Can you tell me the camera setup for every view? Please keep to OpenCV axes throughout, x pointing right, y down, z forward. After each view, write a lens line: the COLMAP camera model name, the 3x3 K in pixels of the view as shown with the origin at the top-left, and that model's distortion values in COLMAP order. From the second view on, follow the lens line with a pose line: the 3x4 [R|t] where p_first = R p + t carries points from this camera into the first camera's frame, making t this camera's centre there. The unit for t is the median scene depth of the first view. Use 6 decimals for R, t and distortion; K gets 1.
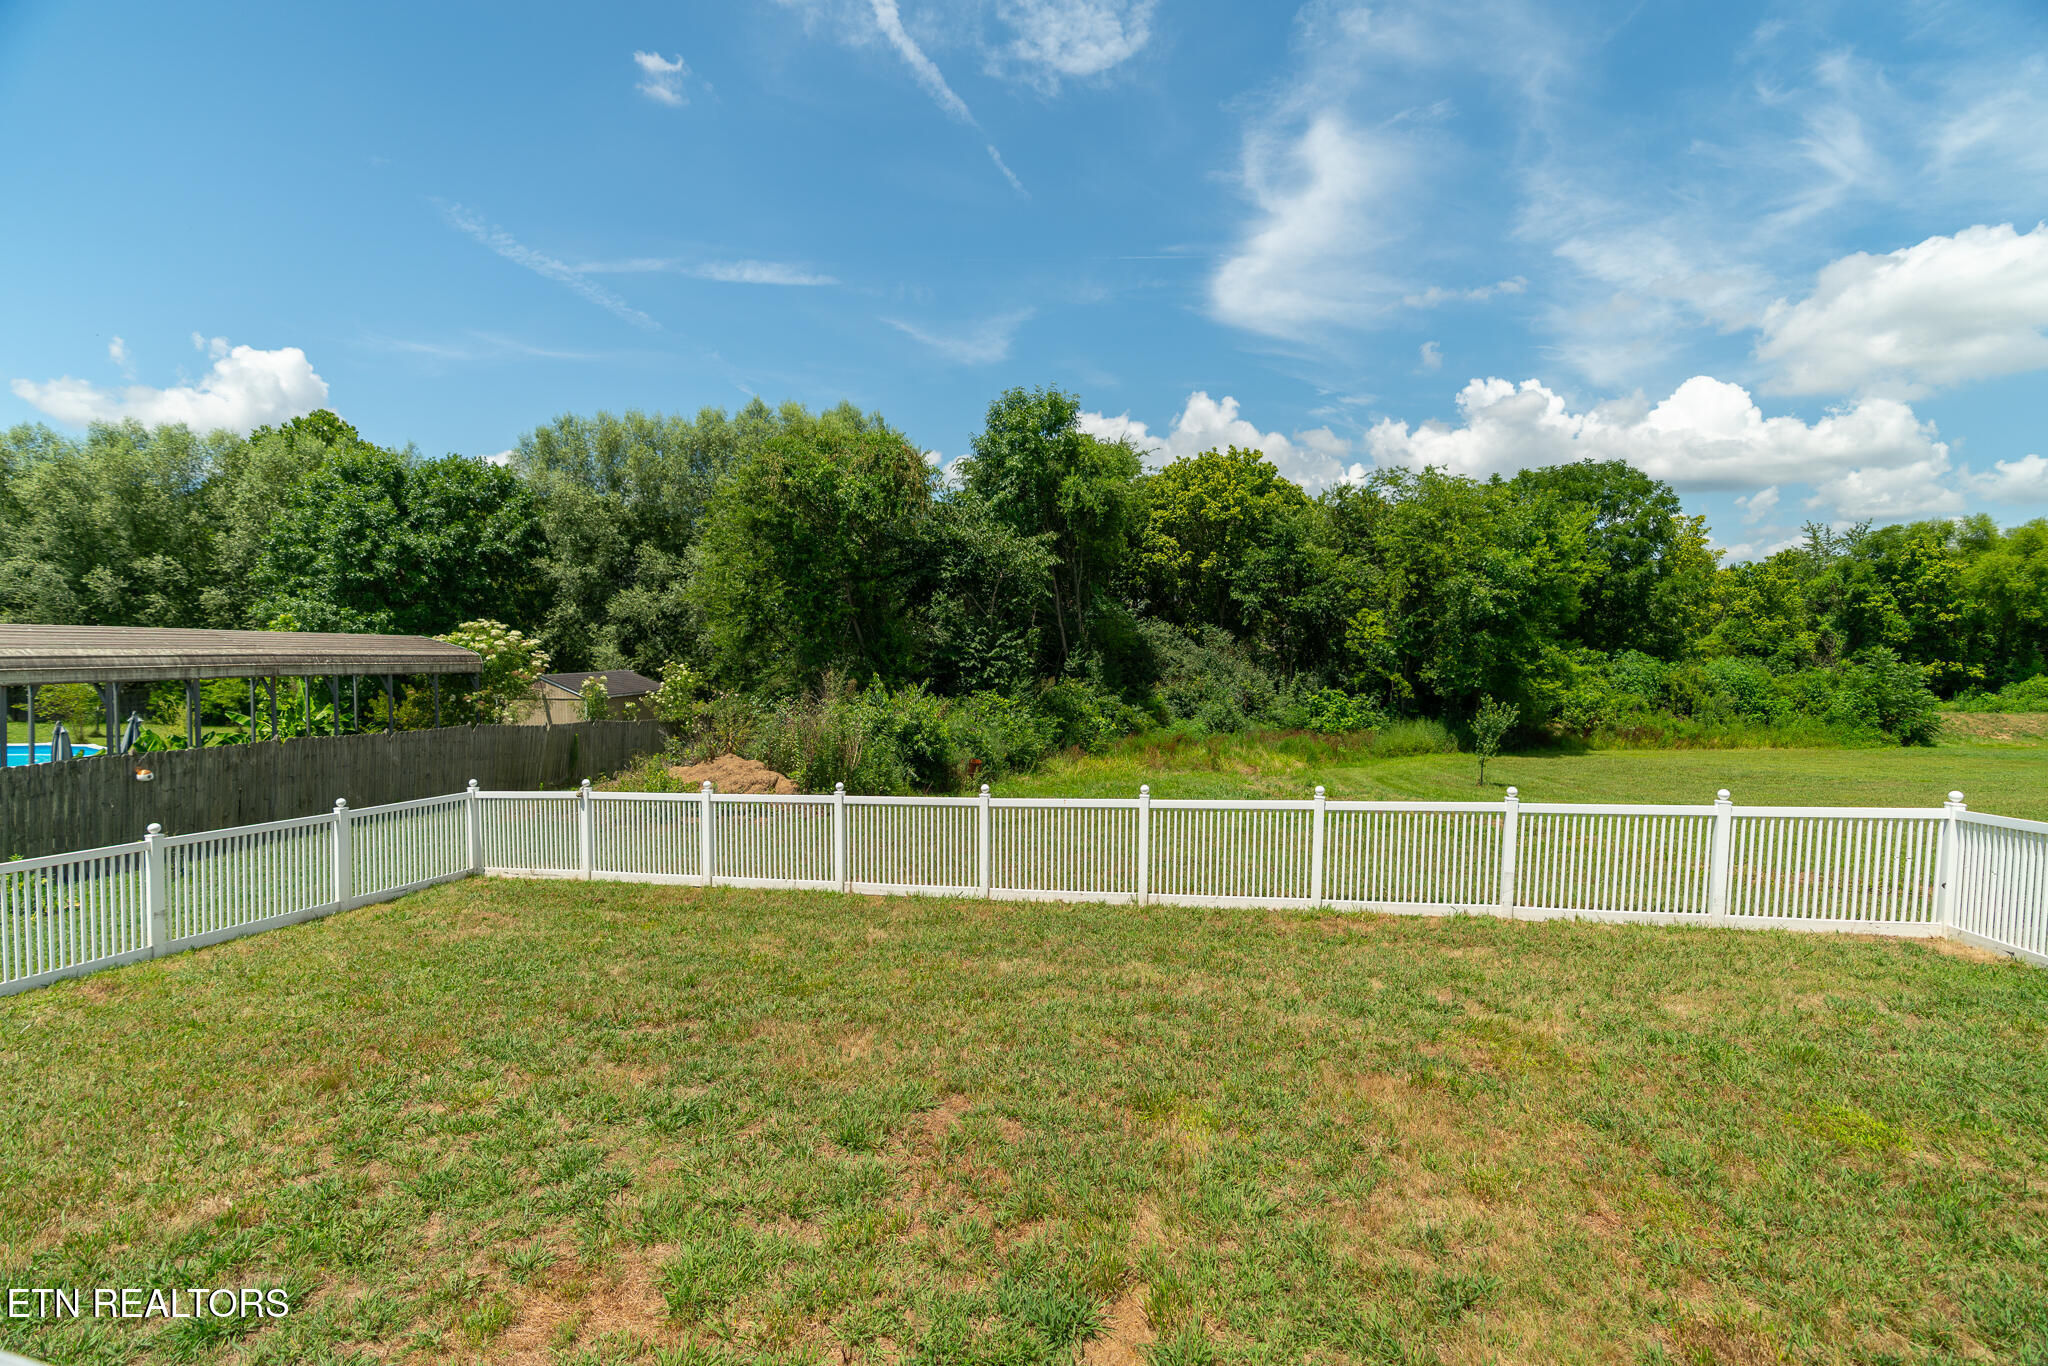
lens RADIAL K [[917.8, 0, 1013.0], [0, 917.8, 684.6], [0, 0, 1]] dist [-0.011412, 0.008415]
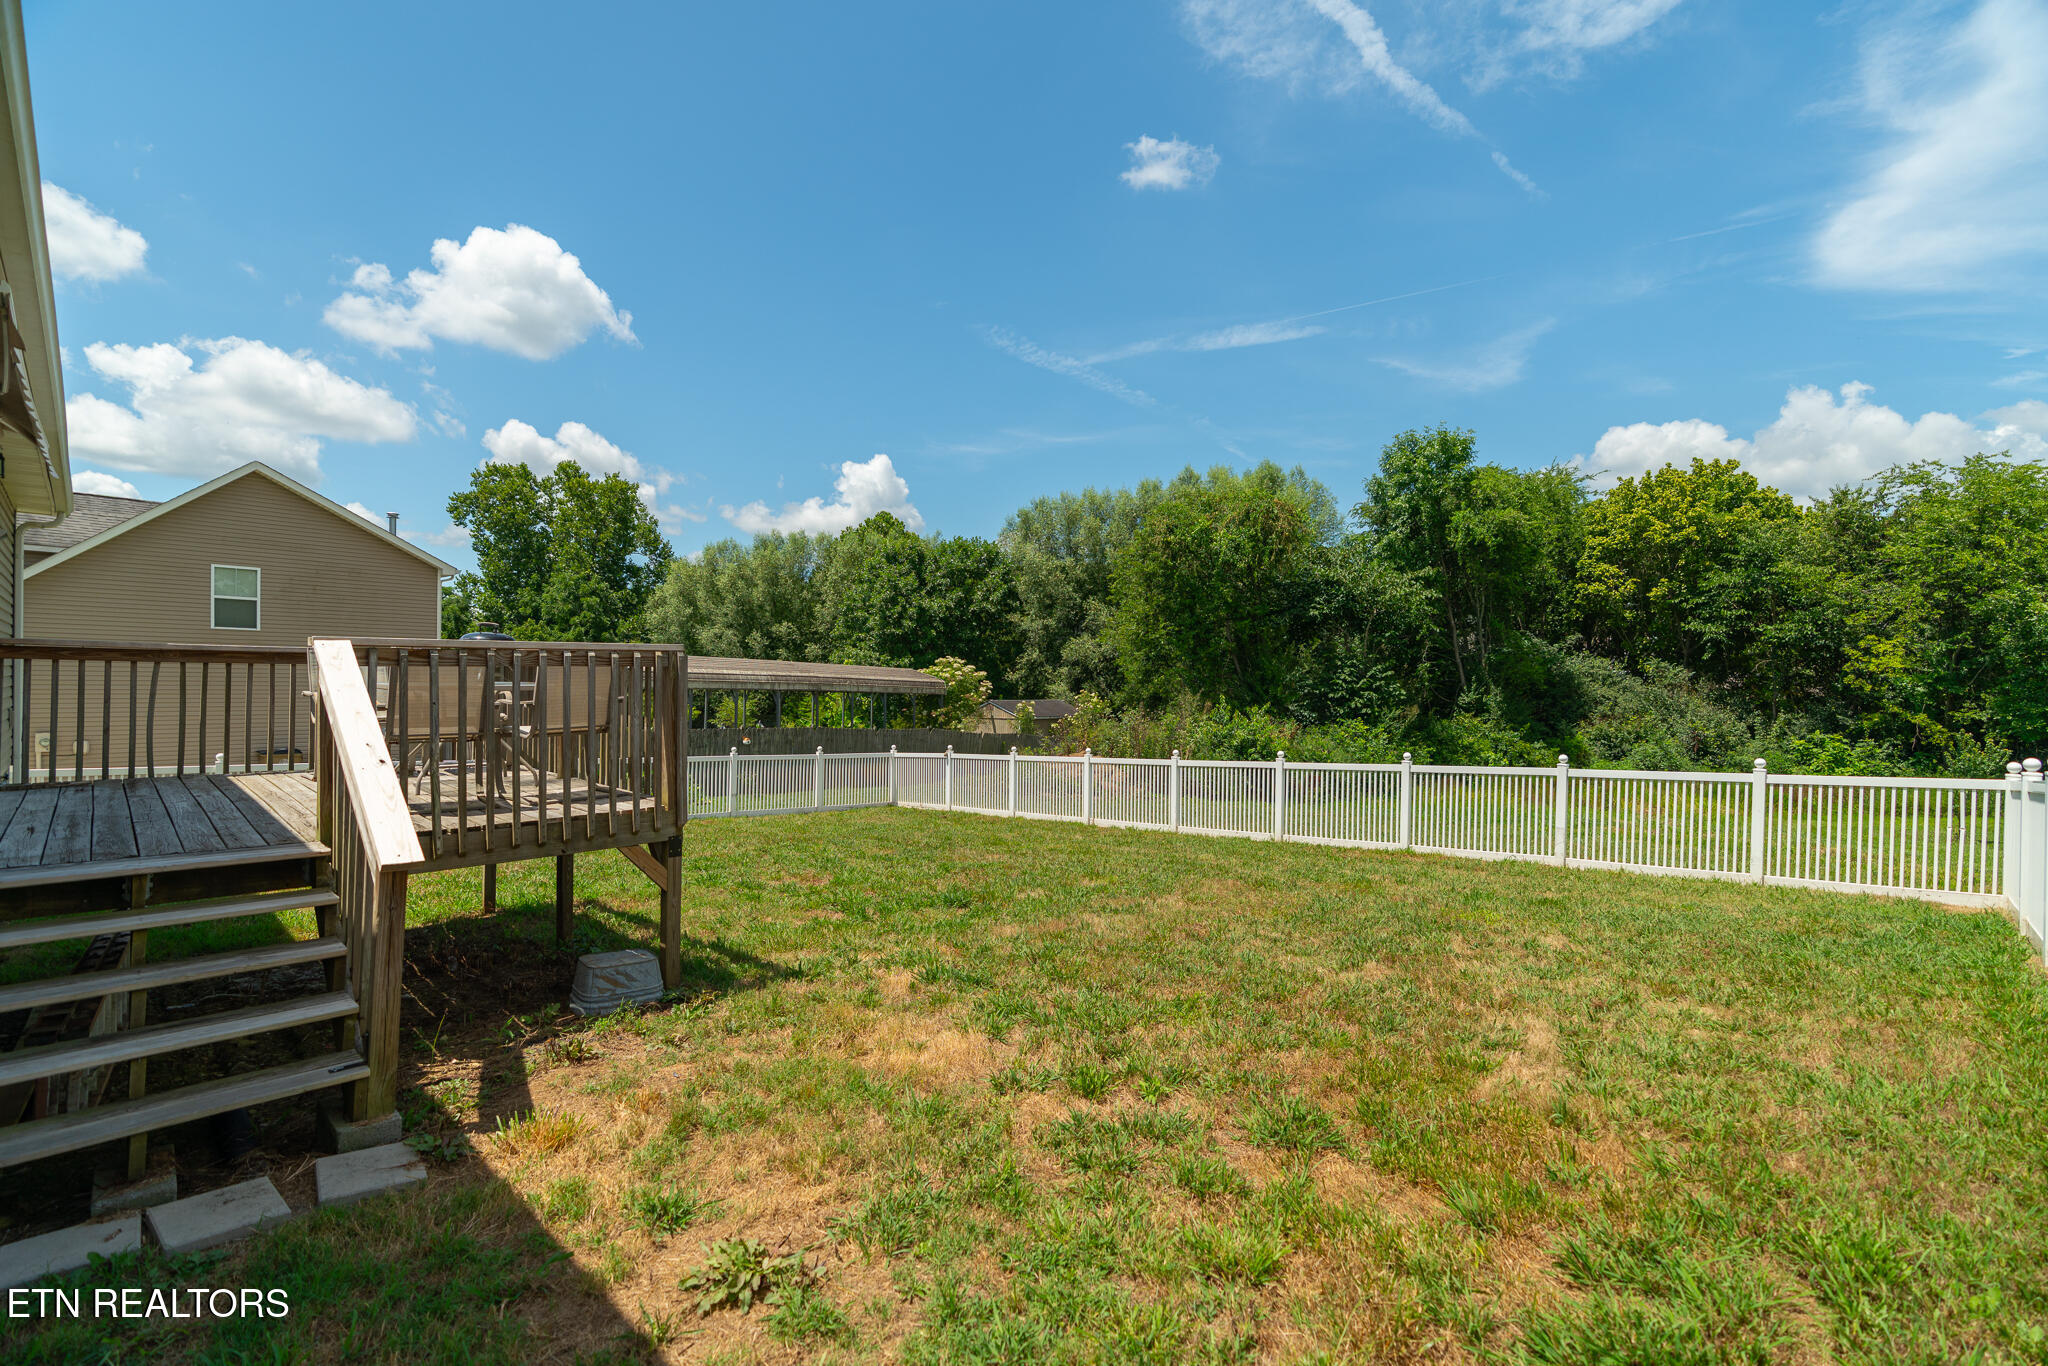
lens RADIAL K [[903.8, 0, 1022.0], [0, 903.8, 705.9], [0, 0, 1]] dist [-0.000116, 0.000736]
pose [[0.874762, 0.011317, -0.484420, 0.100029], [-0.026787, 0.999328, -0.025026, 0.019147], [0.483811, 0.034867, 0.874477, -0.073299]]
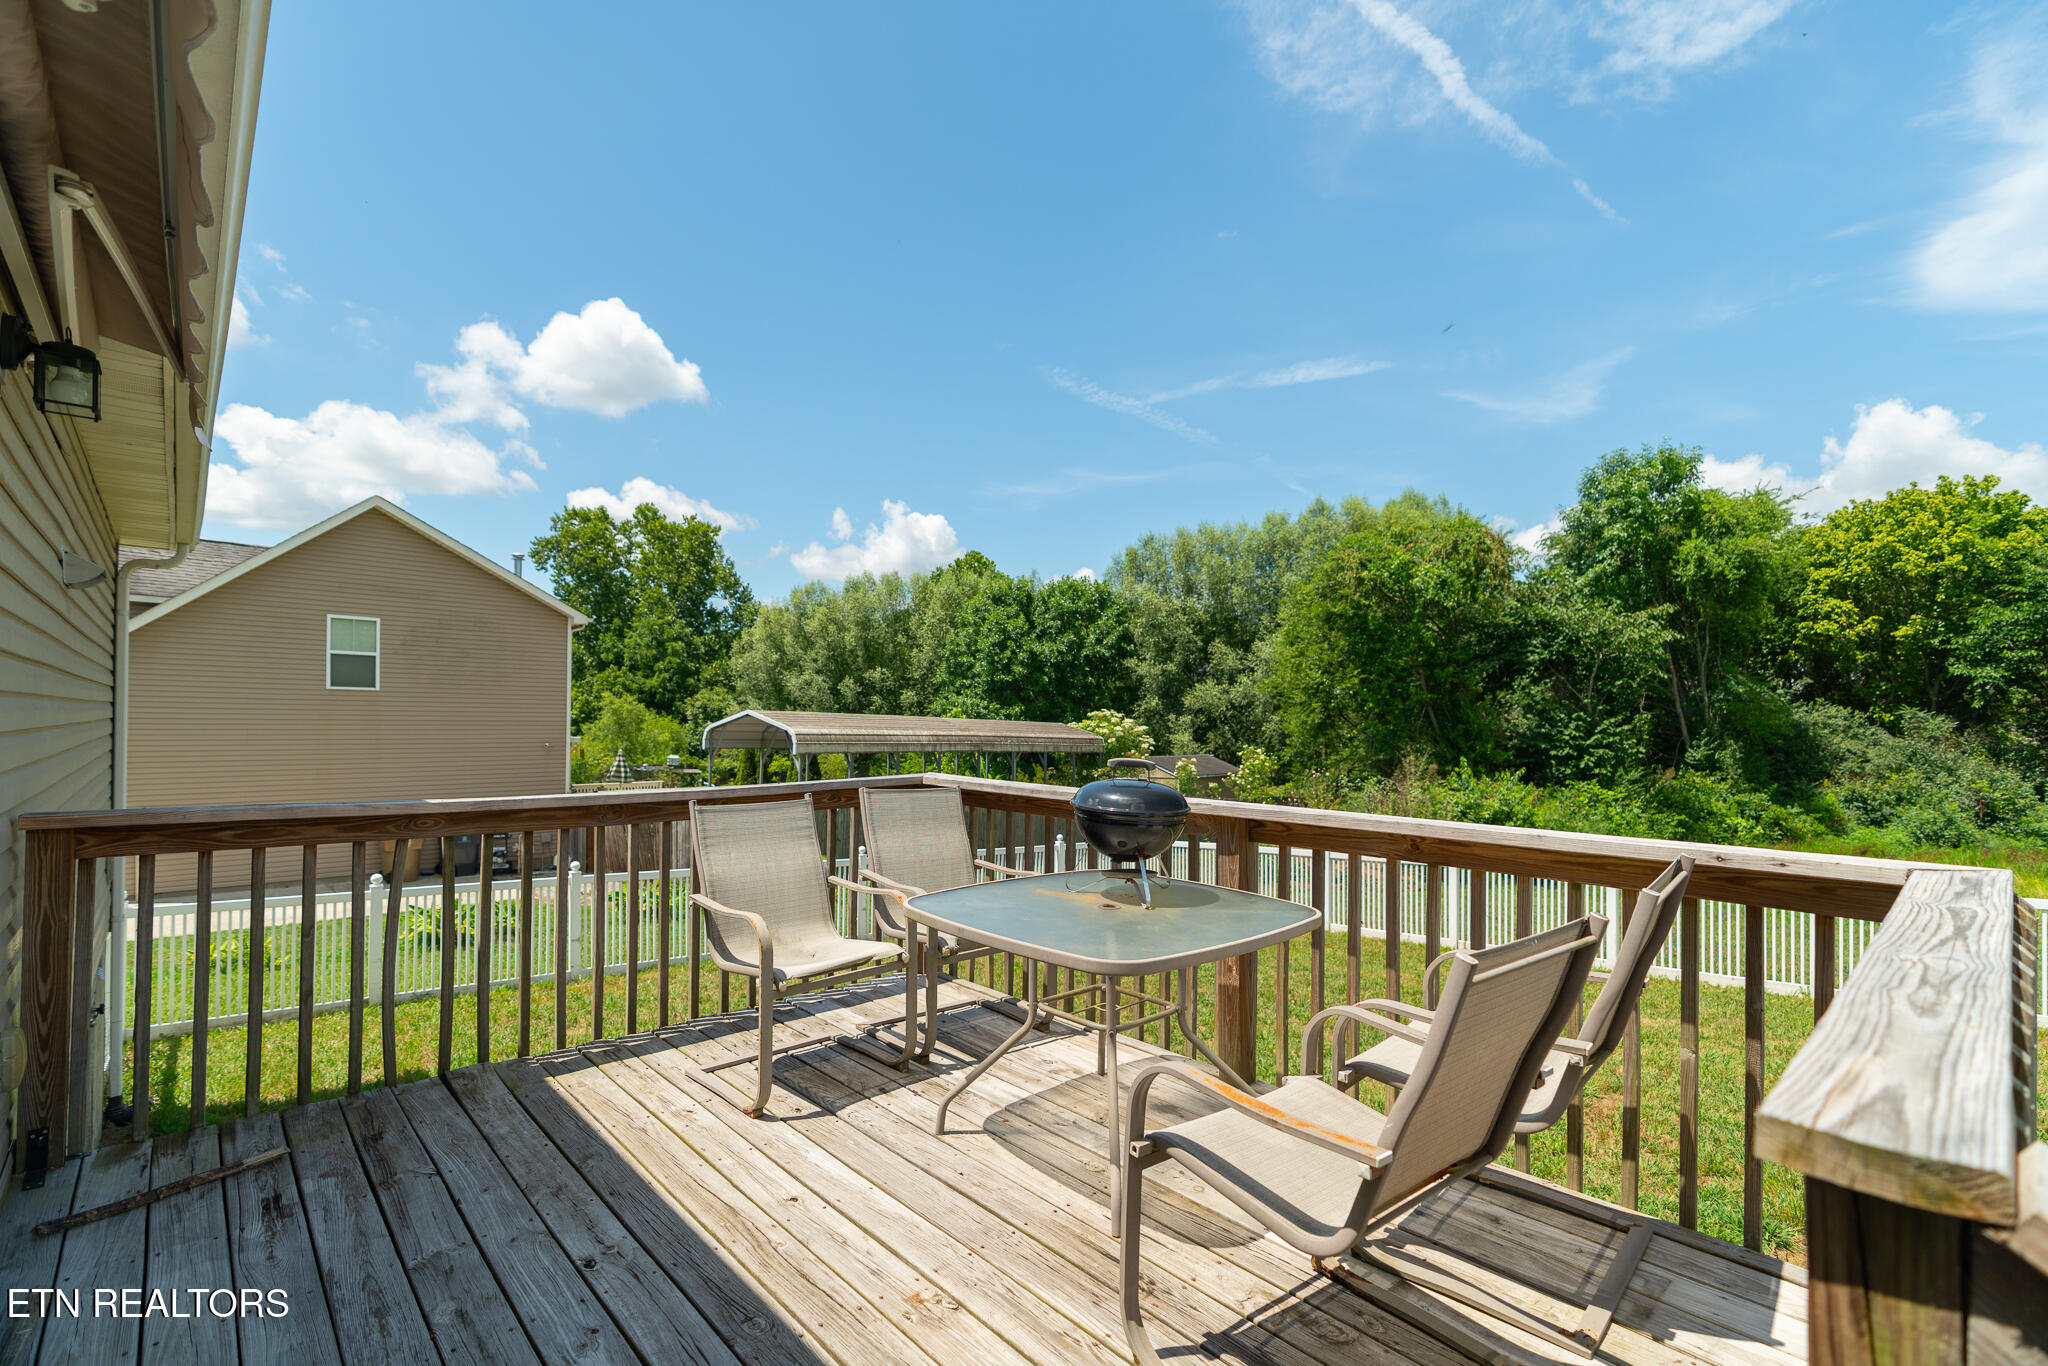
lens RADIAL K [[916.8, 0, 1031.6], [0, 916.8, 716.4], [0, 0, 1]] dist [-0.011986, 0.007030]
pose [[0.848227, -0.007929, -0.529574, -0.009254], [-0.026937, 0.997948, -0.058086, 0.006655], [0.528948, 0.063535, 0.846273, -0.047736]]
